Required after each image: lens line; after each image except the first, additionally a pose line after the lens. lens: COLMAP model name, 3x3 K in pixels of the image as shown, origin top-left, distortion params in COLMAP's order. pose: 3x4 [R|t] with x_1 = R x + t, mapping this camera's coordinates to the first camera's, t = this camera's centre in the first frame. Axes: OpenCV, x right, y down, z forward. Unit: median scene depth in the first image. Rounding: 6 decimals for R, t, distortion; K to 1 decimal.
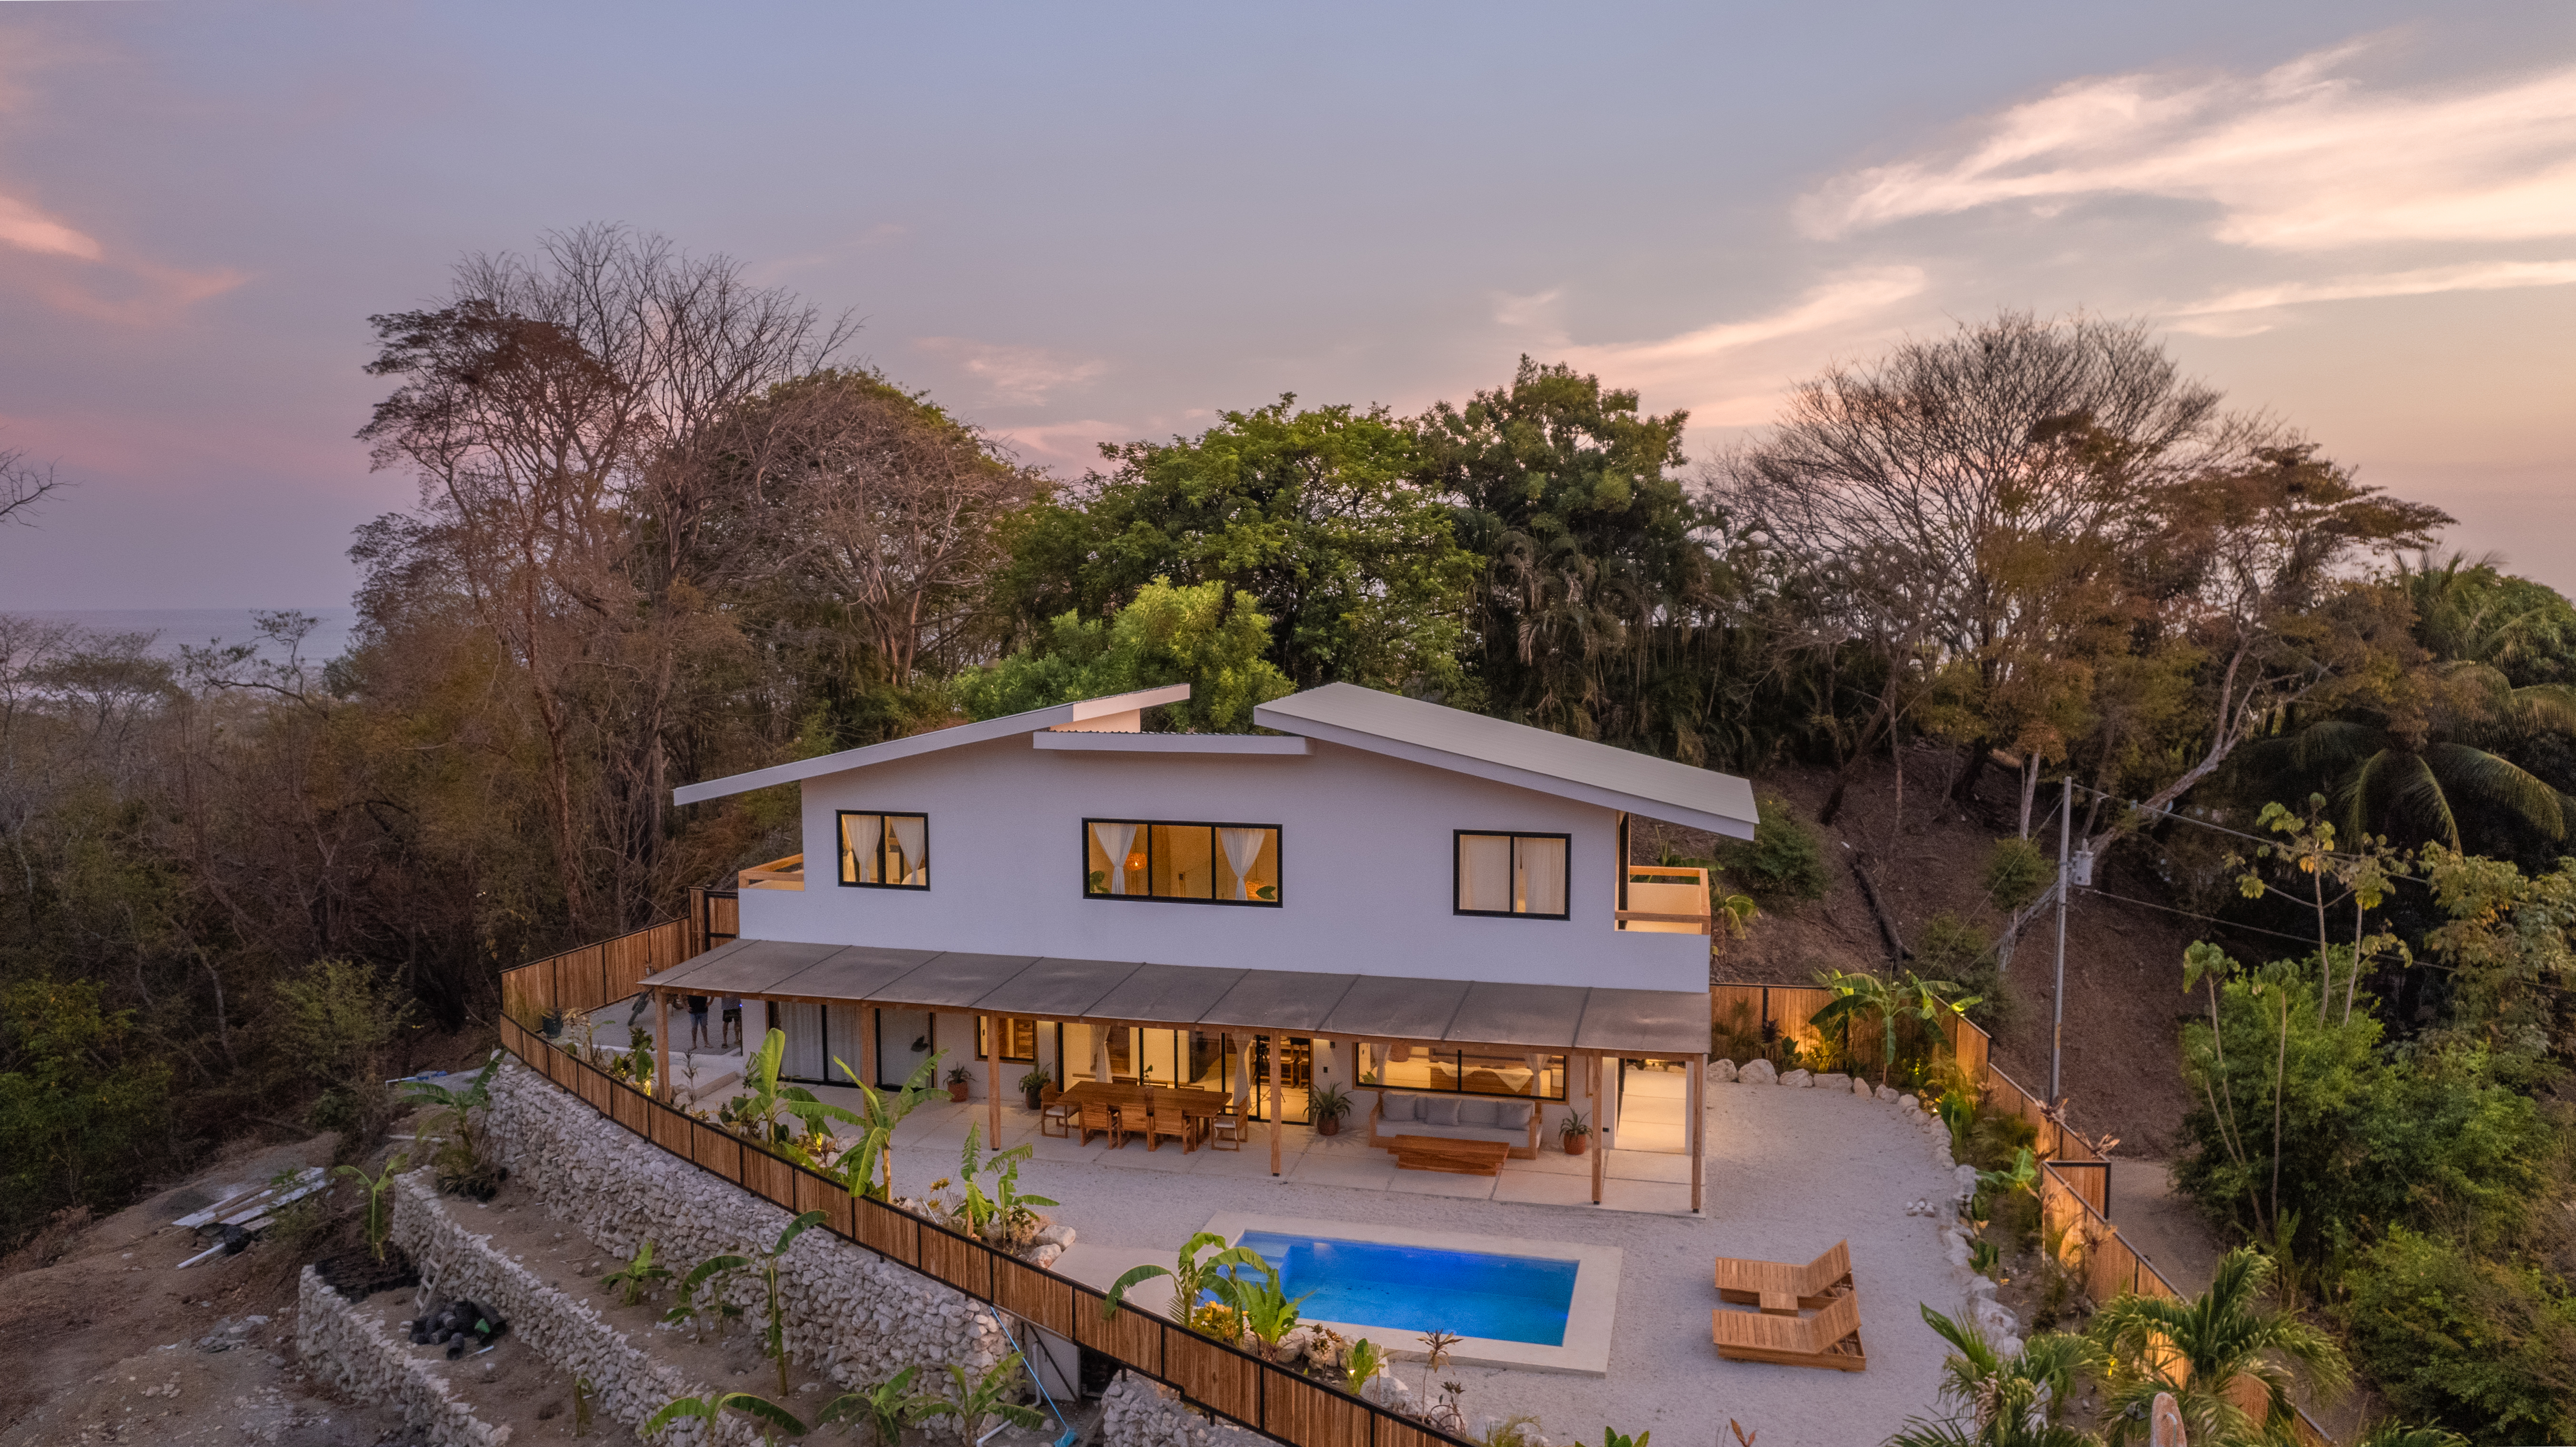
lens RADIAL K [[1664.3, 0, 1288.0], [0, 1664.3, 723.5], [0, 0, 1]] dist [0.000278, -0.000063]
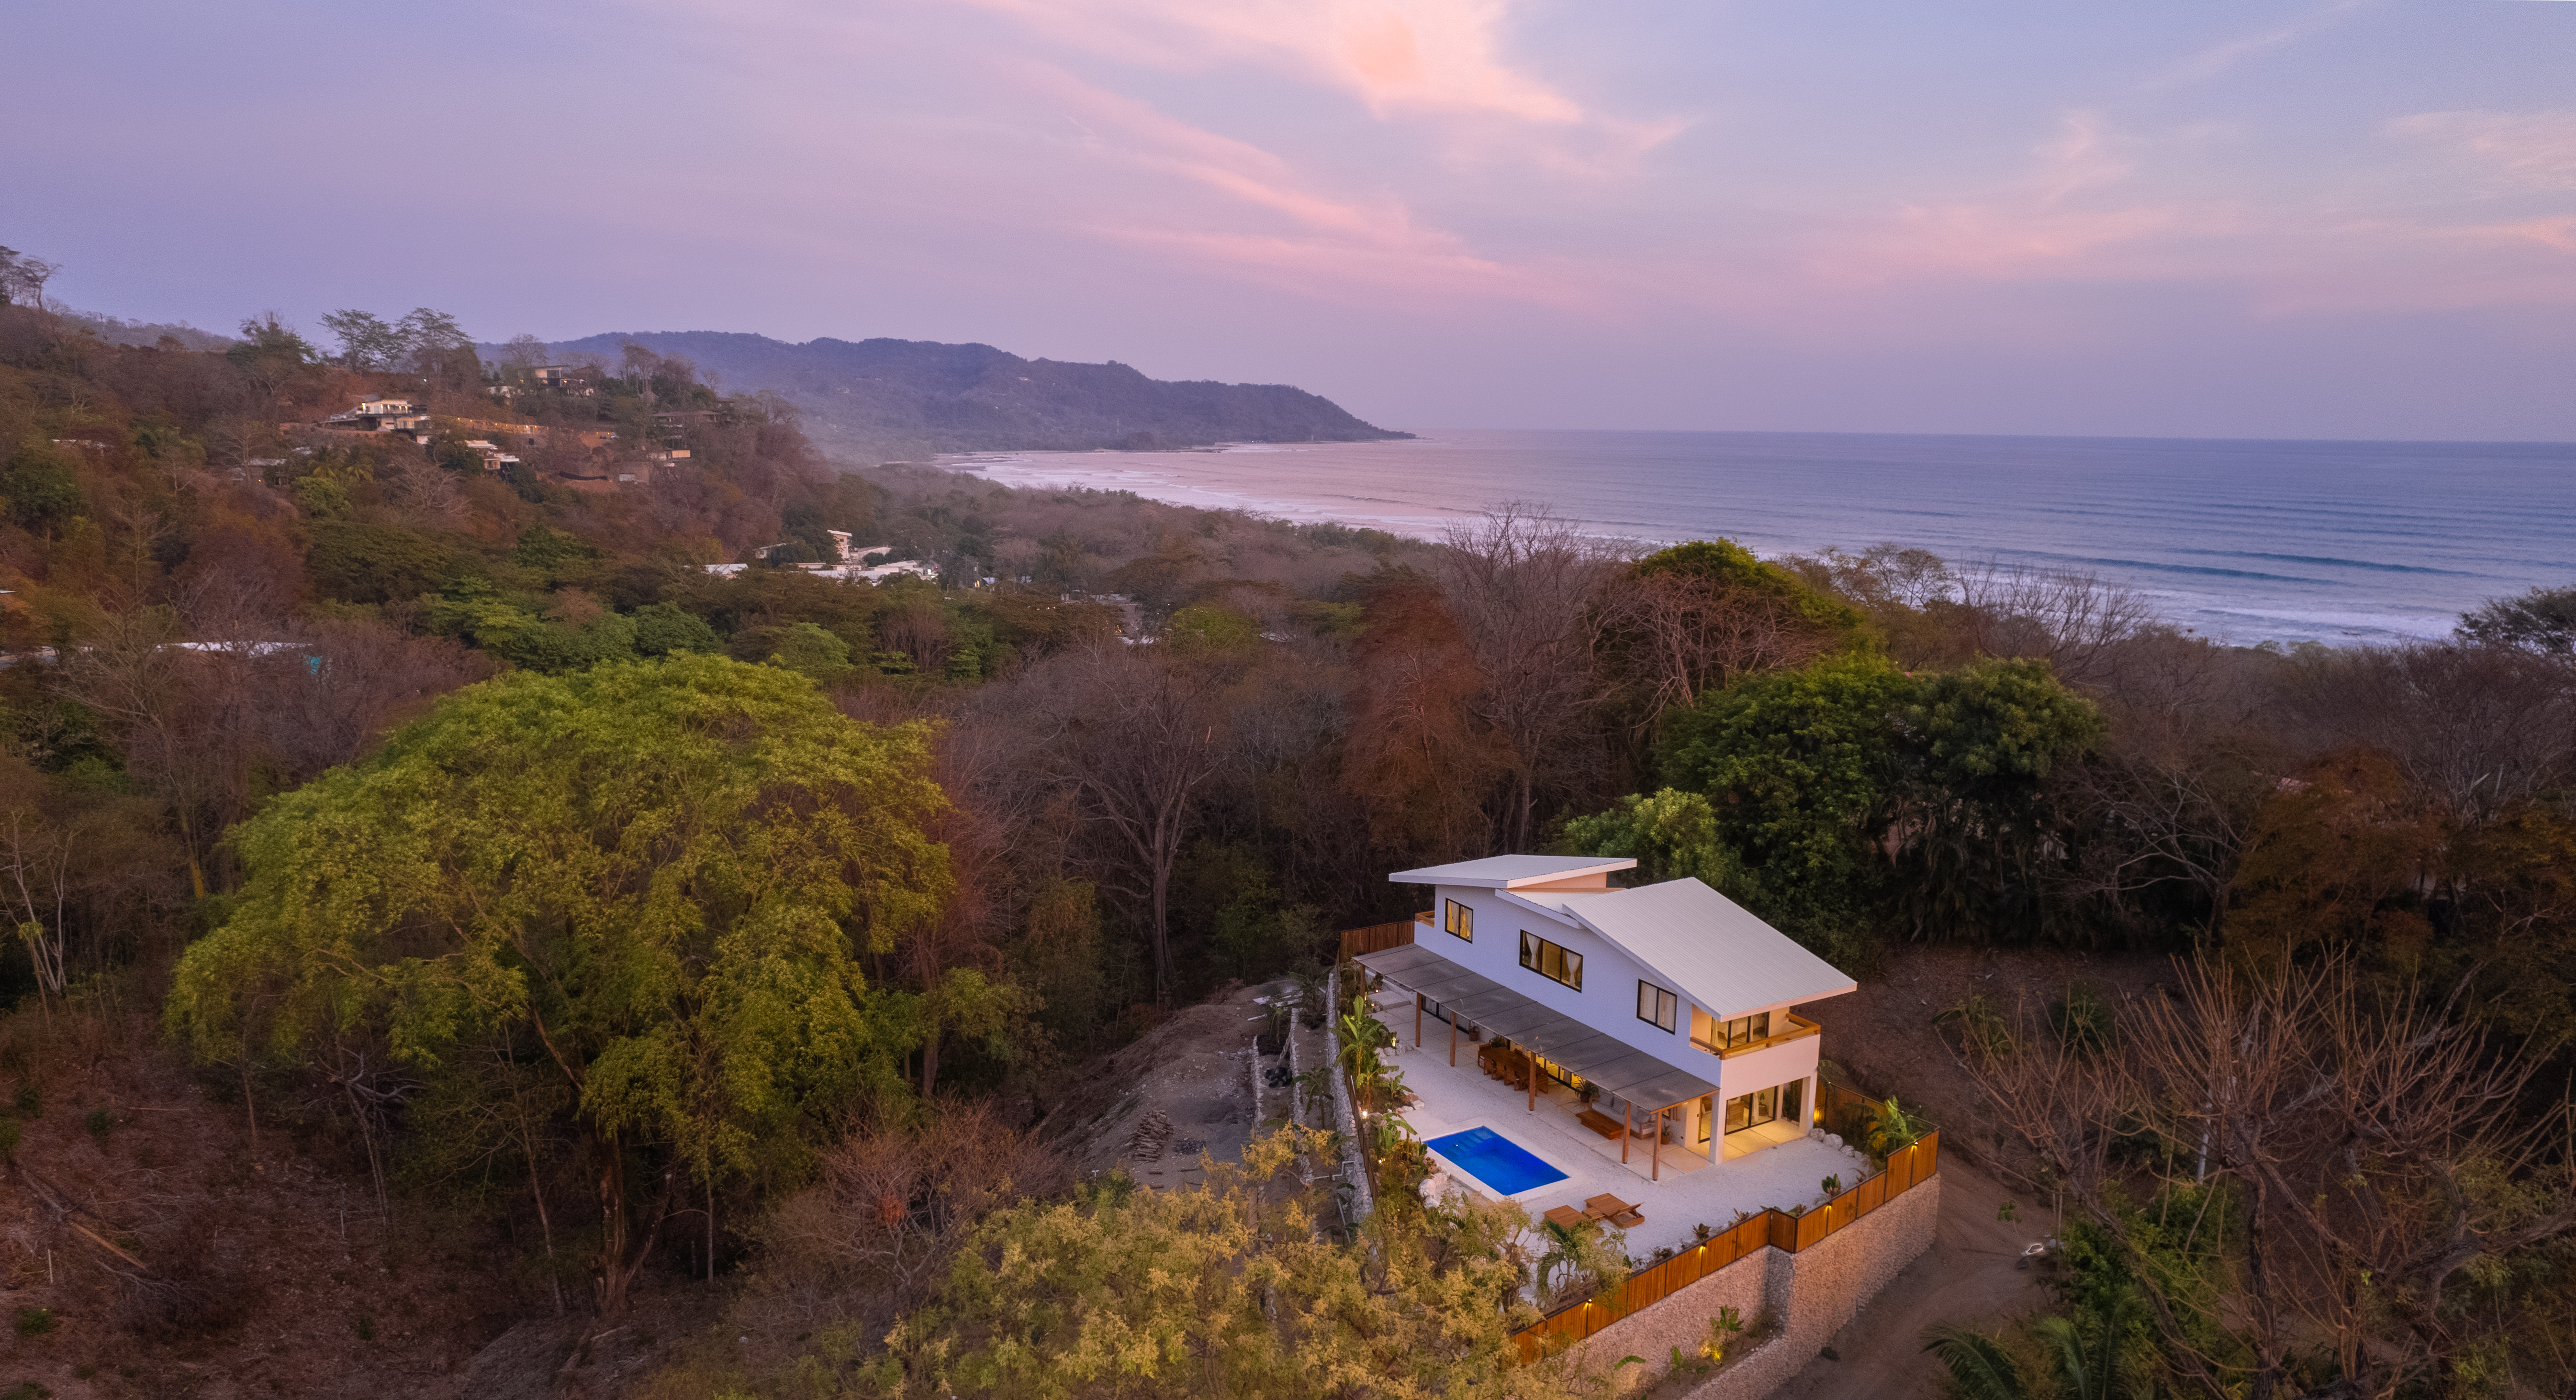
lens RADIAL K [[1703.1, 0, 1288.0], [0, 1703.1, 700.0], [0, 0, 1]] dist [0.000612, 0.000029]
pose [[0.722974, 0.129666, -0.678598, 1.145536], [-0.079235, 0.991310, 0.105002, -0.455691], [0.686317, -0.022145, 0.726966, -0.825784]]
